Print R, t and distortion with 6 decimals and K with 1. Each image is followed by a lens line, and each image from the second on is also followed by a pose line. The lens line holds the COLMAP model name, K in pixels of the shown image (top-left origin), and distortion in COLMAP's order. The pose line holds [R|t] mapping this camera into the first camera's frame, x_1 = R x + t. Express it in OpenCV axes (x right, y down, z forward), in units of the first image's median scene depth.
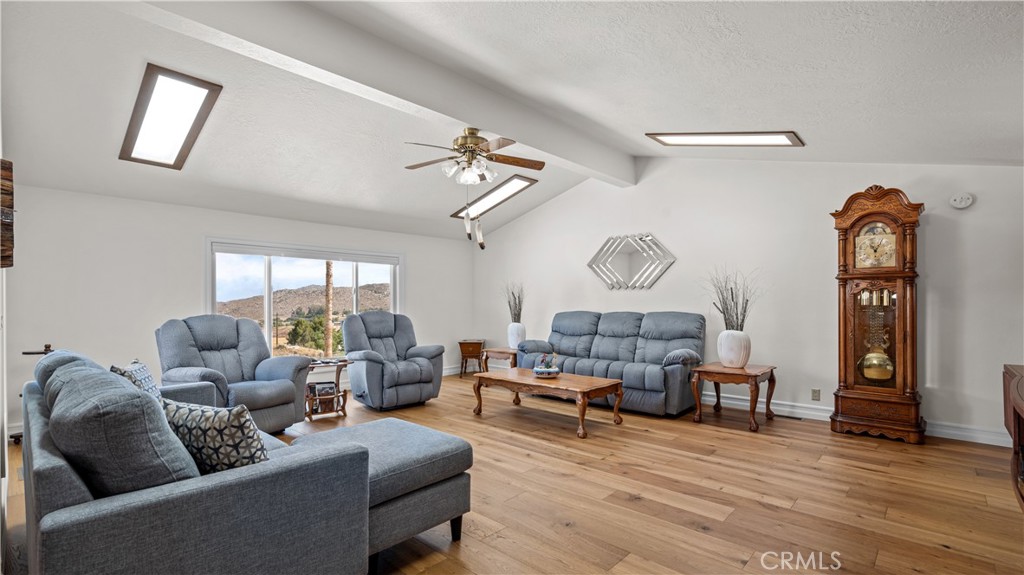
lens RADIAL K [[460.5, 0, 511.9], [0, 460.5, 298.3], [0, 0, 1]] dist [-0.002354, 0.001300]
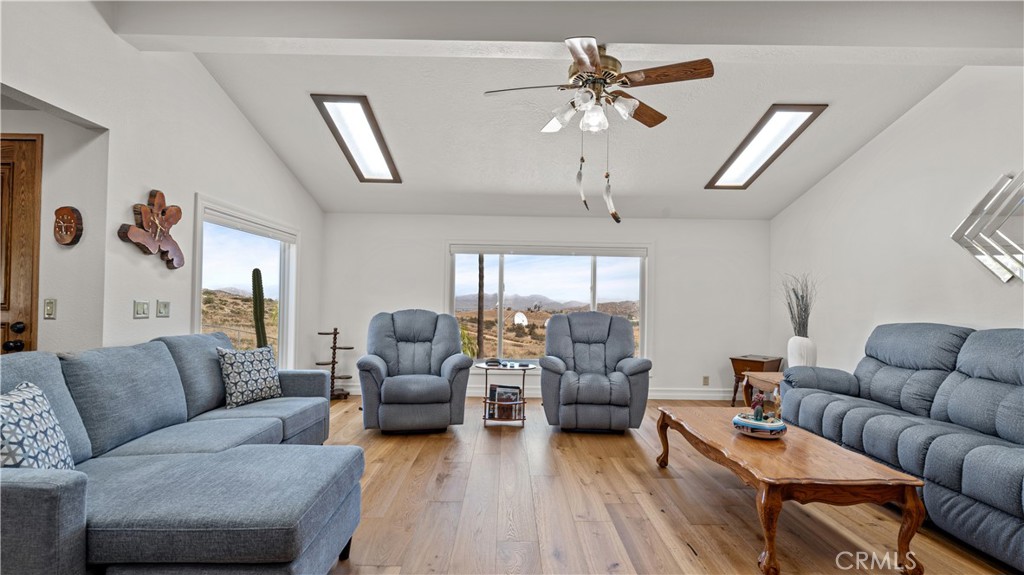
lens RADIAL K [[460.5, 0, 510.9], [0, 460.5, 289.9], [0, 0, 1]] dist [-0.002354, 0.001300]
pose [[0.687466, -0.003687, -0.726207, 0.287516], [-0.009939, 0.999846, -0.014485, 0.002276], [0.726148, 0.017176, 0.687323, 0.390396]]
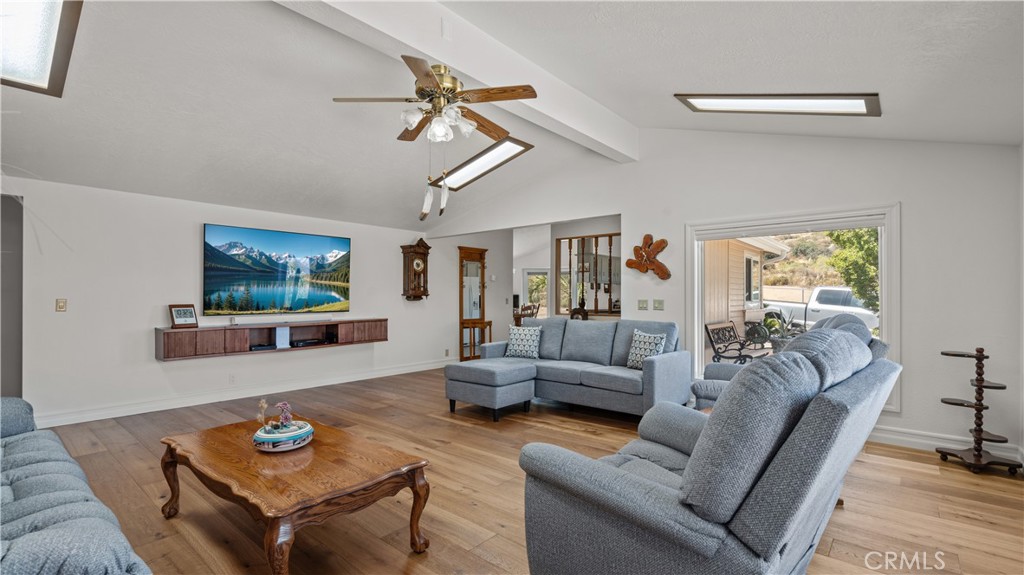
lens RADIAL K [[460.5, 0, 511.2], [0, 460.5, 294.0], [0, 0, 1]] dist [-0.002354, 0.001300]
pose [[-0.998907, 0.001975, -0.046705, -0.158252], [0.002589, 0.999911, -0.013082, 0.013434], [0.046675, -0.013188, -0.998823, 1.588891]]
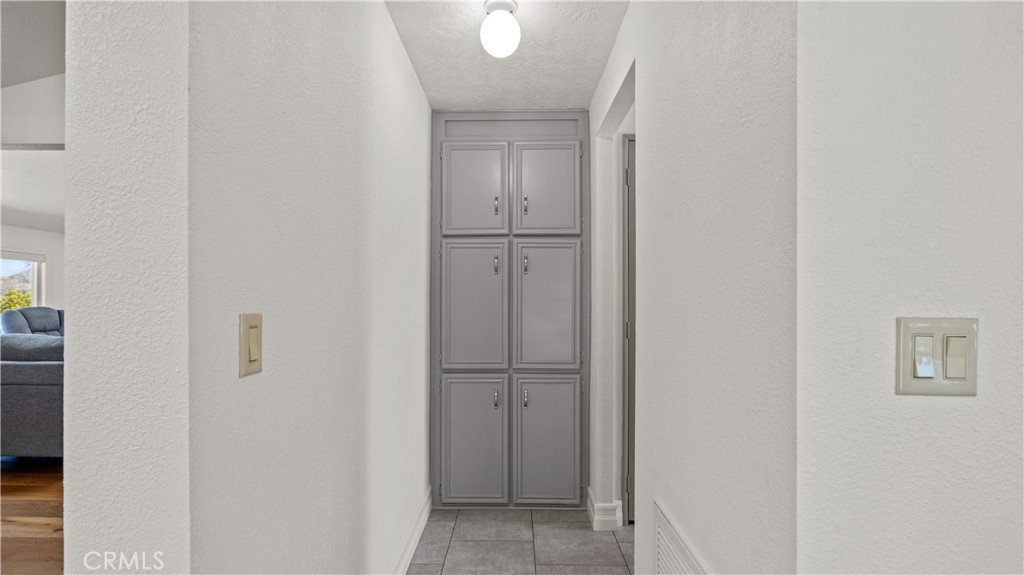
lens RADIAL K [[460.5, 0, 512.6], [0, 460.5, 291.9], [0, 0, 1]] dist [-0.002354, 0.001300]
pose [[0.746458, 0.012456, 0.665316, -0.229974], [-0.006656, 0.999915, -0.011253, -0.003093], [-0.665400, 0.003972, 0.746477, -0.682212]]
